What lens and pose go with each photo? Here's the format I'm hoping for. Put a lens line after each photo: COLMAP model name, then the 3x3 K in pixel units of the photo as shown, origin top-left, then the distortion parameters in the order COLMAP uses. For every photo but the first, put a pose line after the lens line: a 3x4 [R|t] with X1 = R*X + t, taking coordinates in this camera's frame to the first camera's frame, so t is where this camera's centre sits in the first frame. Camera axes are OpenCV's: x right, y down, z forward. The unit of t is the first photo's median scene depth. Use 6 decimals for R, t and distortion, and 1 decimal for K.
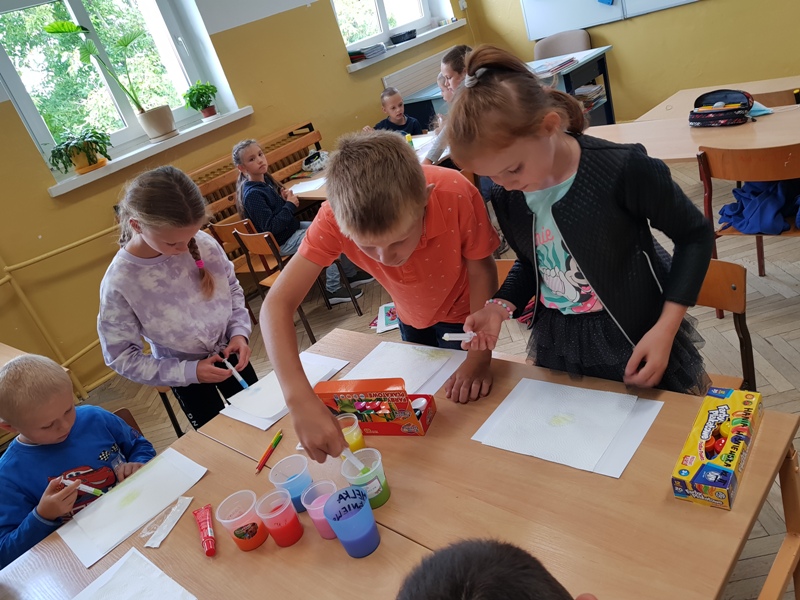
lens RADIAL K [[620.9, 0, 400.0], [0, 620.9, 300.0], [0, 0, 1]] dist [-0.005496, -0.001077]
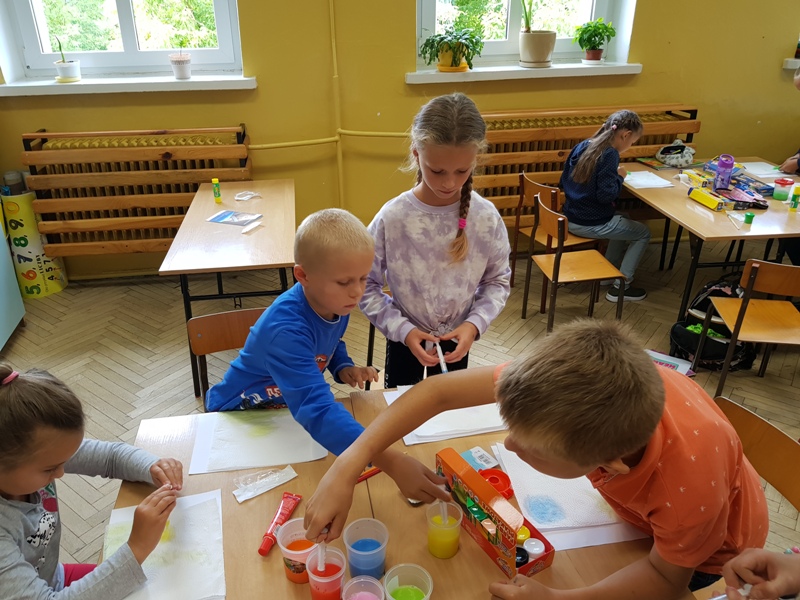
lens RADIAL K [[620.9, 0, 400.0], [0, 620.9, 300.0], [0, 0, 1]] dist [-0.005496, -0.001077]
pose [[0.748424, 0.545423, -0.377326, 0.012651], [-0.464017, 0.837122, 0.289682, -0.139230], [0.473867, -0.041719, 0.879608, 0.069989]]
